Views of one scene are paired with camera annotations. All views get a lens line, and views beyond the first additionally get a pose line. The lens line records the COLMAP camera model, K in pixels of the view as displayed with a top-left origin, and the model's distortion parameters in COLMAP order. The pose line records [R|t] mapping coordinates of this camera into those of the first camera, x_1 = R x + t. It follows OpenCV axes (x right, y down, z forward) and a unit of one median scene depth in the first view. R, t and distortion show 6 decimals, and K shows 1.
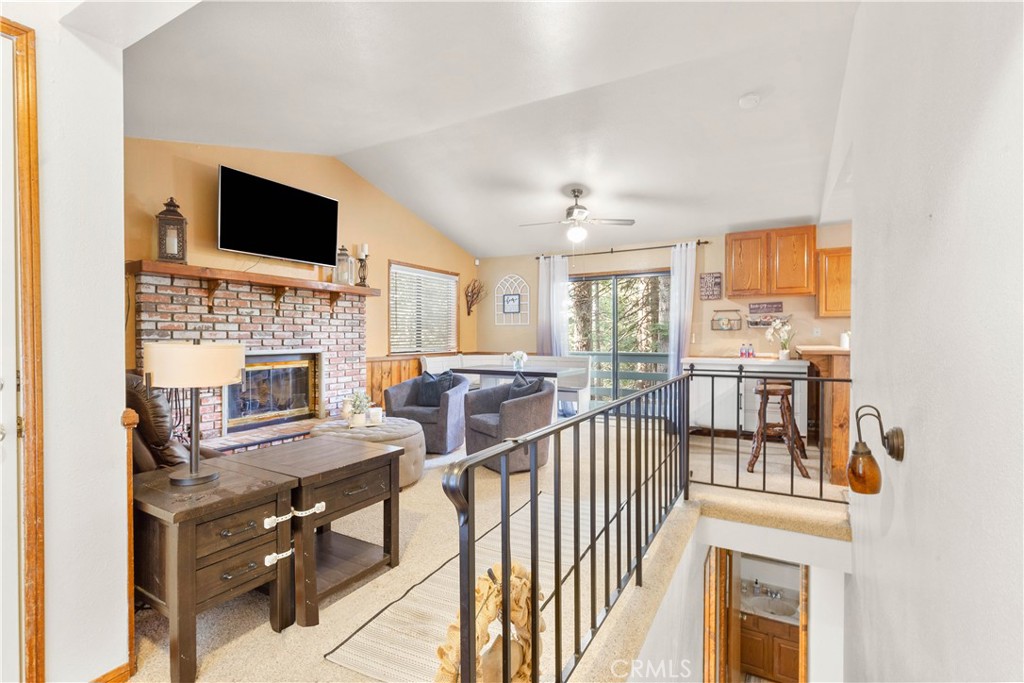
lens RADIAL K [[468.4, 0, 512.6], [0, 468.4, 342.5], [0, 0, 1]] dist [0.000377, 0.000177]
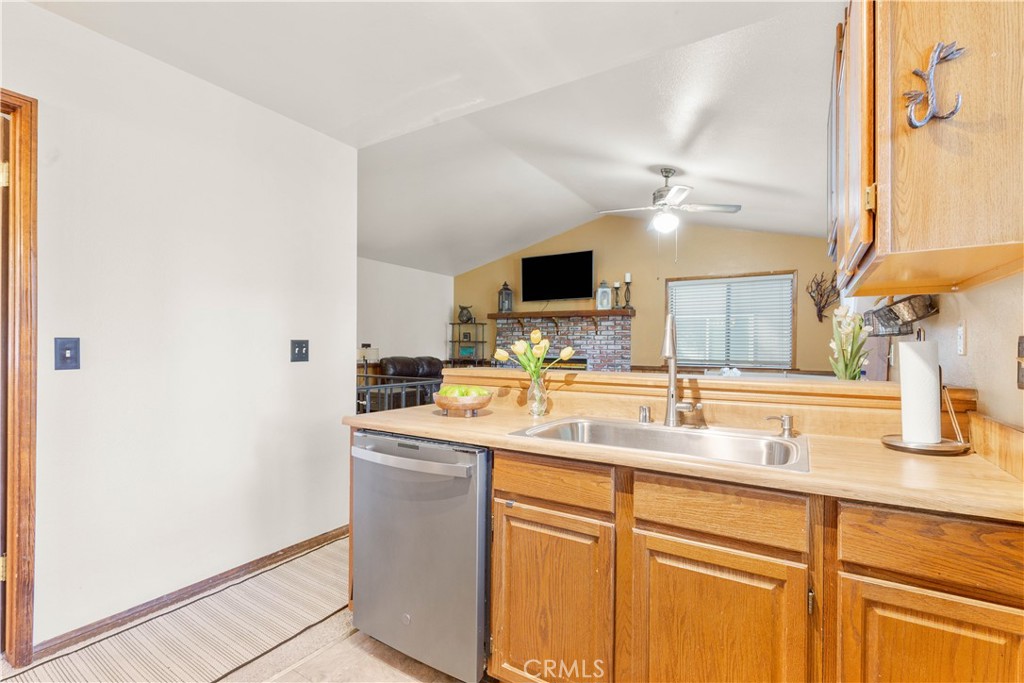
lens RADIAL K [[468.4, 0, 513.5], [0, 468.4, 338.6], [0, 0, 1]] dist [0.000377, 0.000177]
pose [[-0.042887, -0.002948, -0.999076, 1.157880], [-0.012907, 0.999914, -0.002396, -0.038753], [0.998997, 0.012792, -0.042922, 0.937163]]
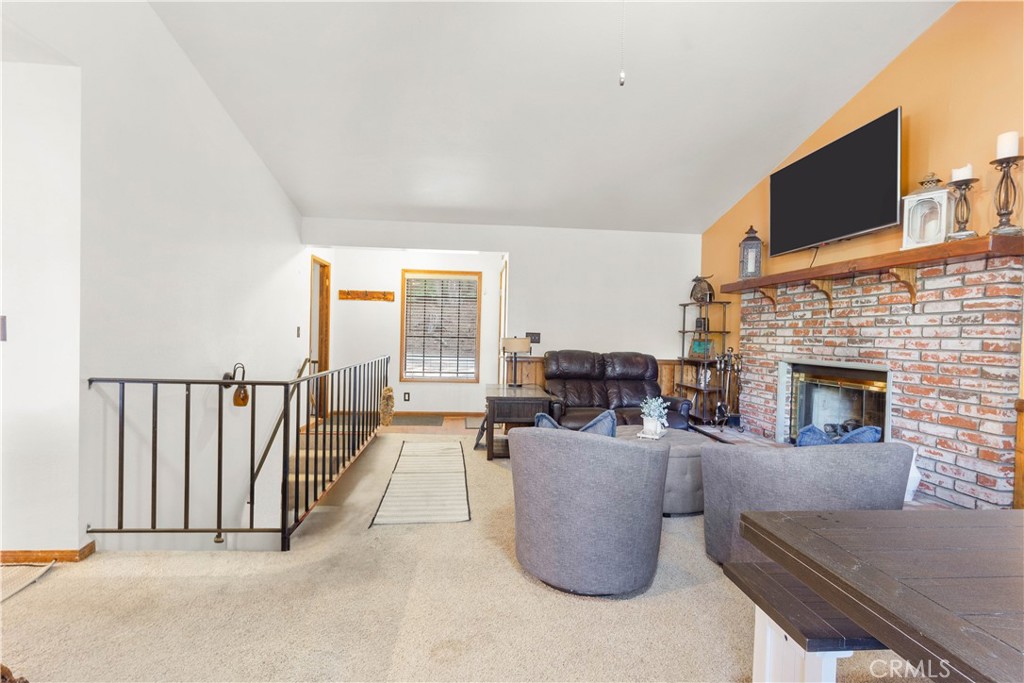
lens RADIAL K [[468.4, 0, 511.9], [0, 468.4, 343.7], [0, 0, 1]] dist [0.000377, 0.000177]
pose [[-0.829426, 0.004040, -0.558602, 0.373432], [-0.017084, 0.999323, 0.032594, -0.029391], [0.558356, 0.036578, -0.828795, 1.378102]]
